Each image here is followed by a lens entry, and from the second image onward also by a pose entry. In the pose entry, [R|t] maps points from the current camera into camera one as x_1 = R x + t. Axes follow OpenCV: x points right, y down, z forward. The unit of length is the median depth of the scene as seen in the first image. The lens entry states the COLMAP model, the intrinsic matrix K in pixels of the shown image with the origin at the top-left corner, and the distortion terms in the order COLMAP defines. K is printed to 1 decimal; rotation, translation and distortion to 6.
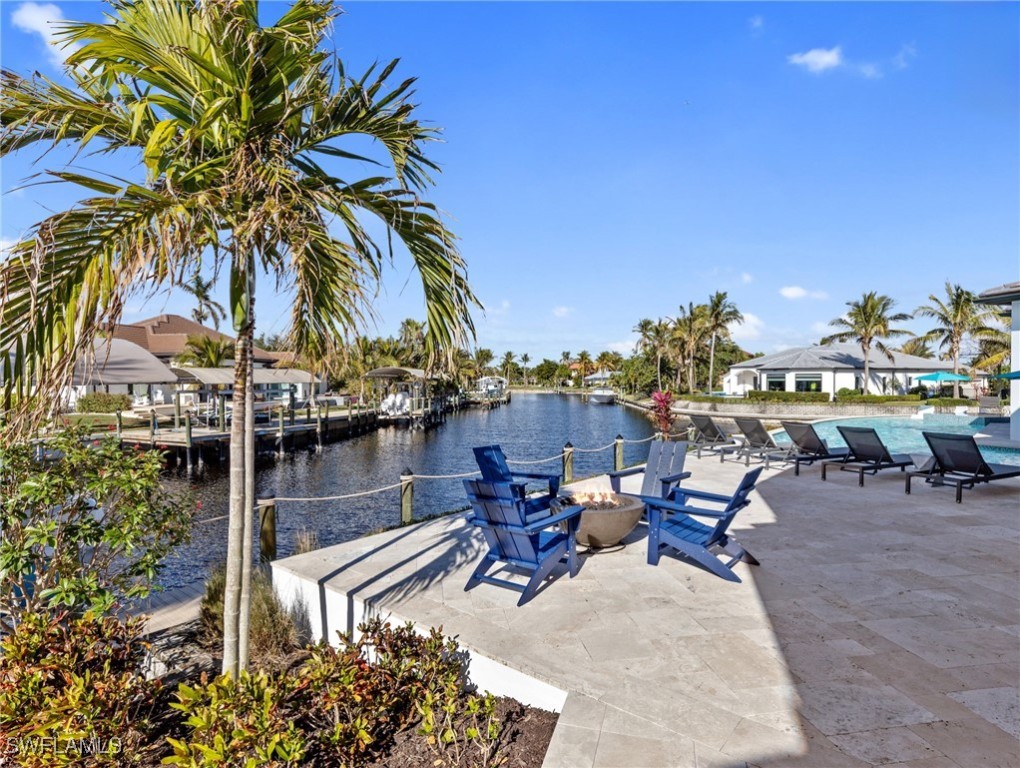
lens RADIAL K [[553.9, 0, 510.0], [0, 553.9, 384.0], [0, 0, 1]] dist [0.003057, 0.000410]
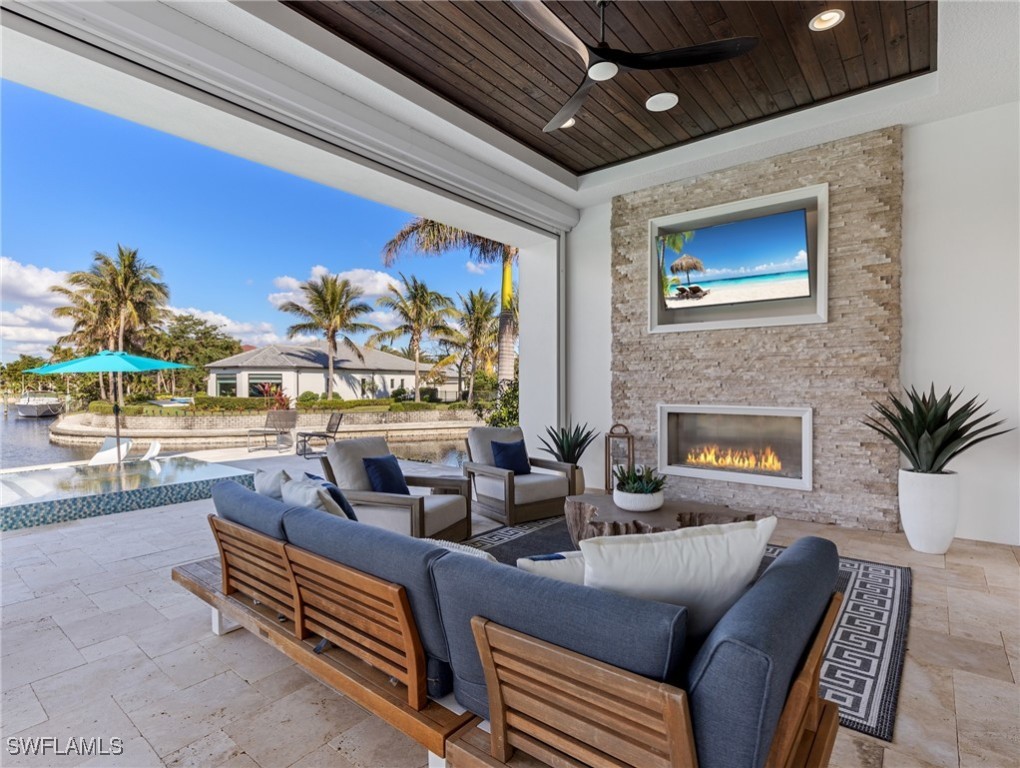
lens RADIAL K [[511.1, 0, 510.0], [0, 511.1, 384.0], [0, 0, 1]] dist [0.002571, -0.000151]
pose [[0.748354, 0.000348, 0.663300, 0.310318], [0.004631, 0.999973, -0.005749, 0.001391], [-0.663284, 0.007374, 0.748332, 0.230892]]
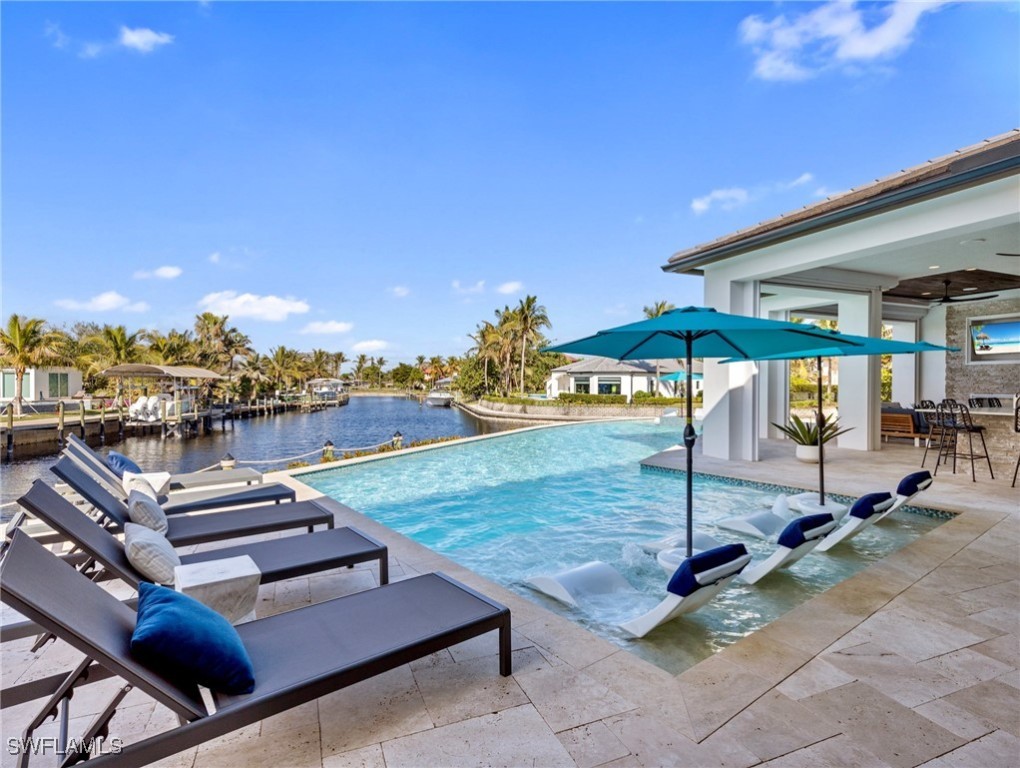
lens RADIAL K [[511.1, 0, 510.0], [0, 511.1, 384.0], [0, 0, 1]] dist [0.002571, -0.000151]
pose [[0.972135, 0.005493, 0.234357, 0.123484], [-0.003762, 0.999962, -0.007835, 0.002802], [-0.234391, 0.006735, 0.972119, 0.097766]]
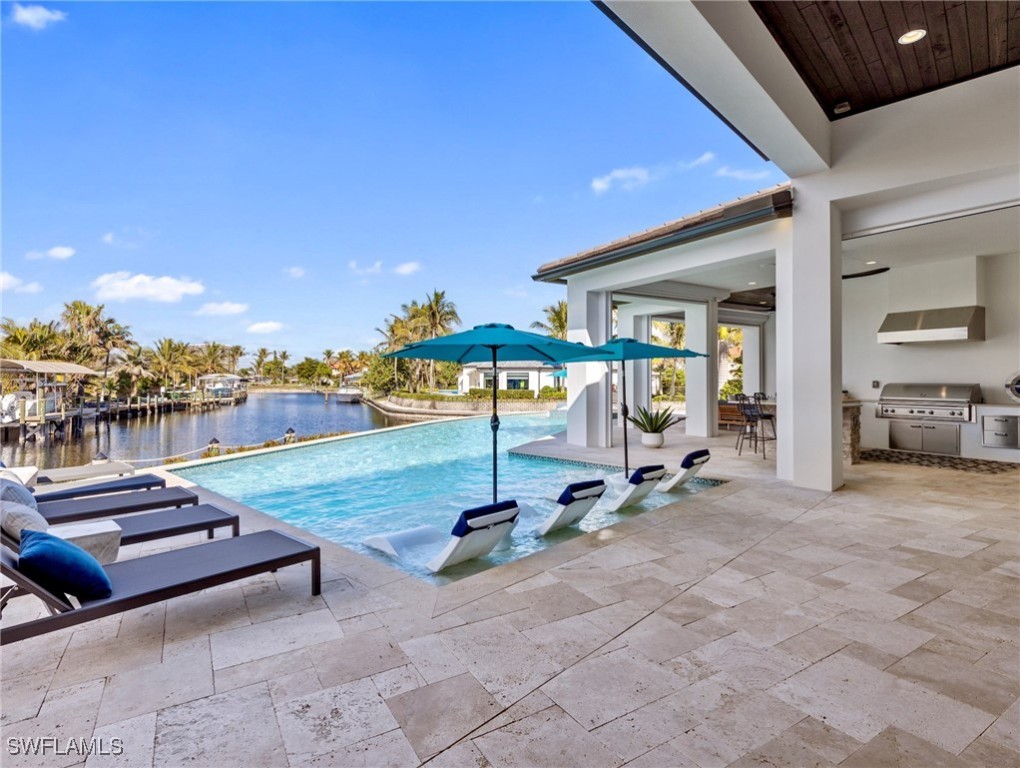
lens RADIAL K [[519.2, 0, 508.4], [0, 519.2, 370.5], [0, 0, 1]] dist [-0.000579, 0.000922]
pose [[0.923045, 0.010303, 0.384555, 0.130290], [-0.000693, 0.999684, -0.025119, 0.002374], [-0.384692, 0.022919, 0.922760, 0.075561]]
